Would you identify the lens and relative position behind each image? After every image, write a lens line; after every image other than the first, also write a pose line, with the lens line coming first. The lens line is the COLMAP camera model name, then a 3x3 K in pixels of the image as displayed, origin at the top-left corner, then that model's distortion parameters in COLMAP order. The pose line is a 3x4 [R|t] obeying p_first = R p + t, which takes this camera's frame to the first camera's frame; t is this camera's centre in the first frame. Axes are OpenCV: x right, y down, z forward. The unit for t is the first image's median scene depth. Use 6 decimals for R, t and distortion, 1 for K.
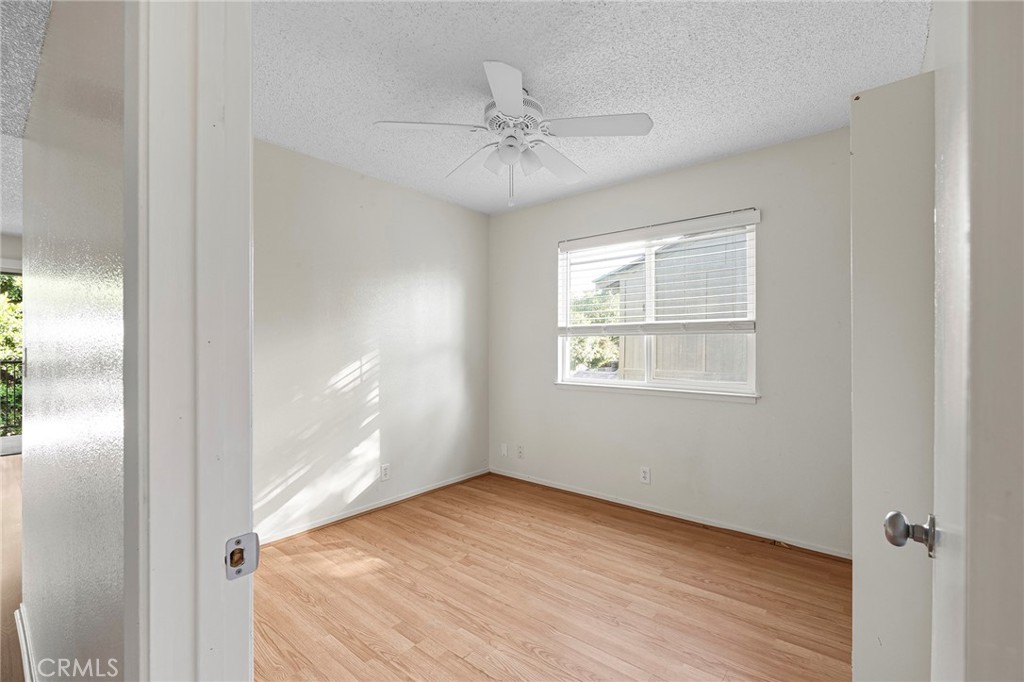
lens RADIAL K [[445.5, 0, 506.3], [0, 445.5, 341.7], [0, 0, 1]] dist [-0.005041, 0.000661]
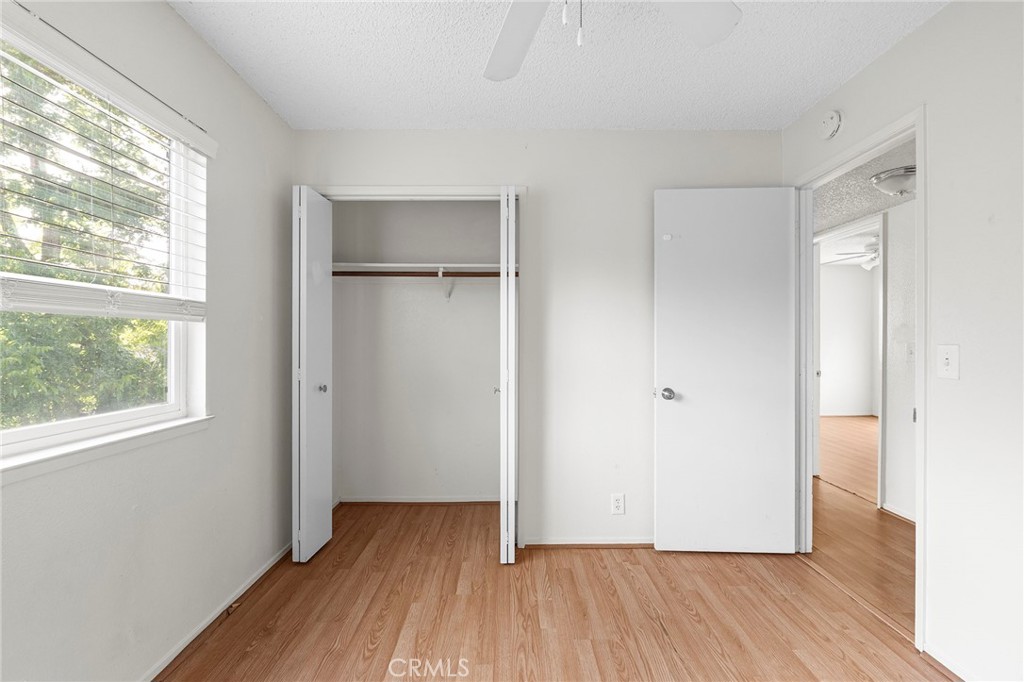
lens RADIAL K [[445.5, 0, 515.5], [0, 445.5, 343.2], [0, 0, 1]] dist [-0.005041, 0.000661]
pose [[-0.649241, -0.008326, 0.760537, -0.287731], [-0.005126, 0.999965, 0.006571, 0.005747], [-0.760565, 0.000367, -0.649261, 1.287962]]
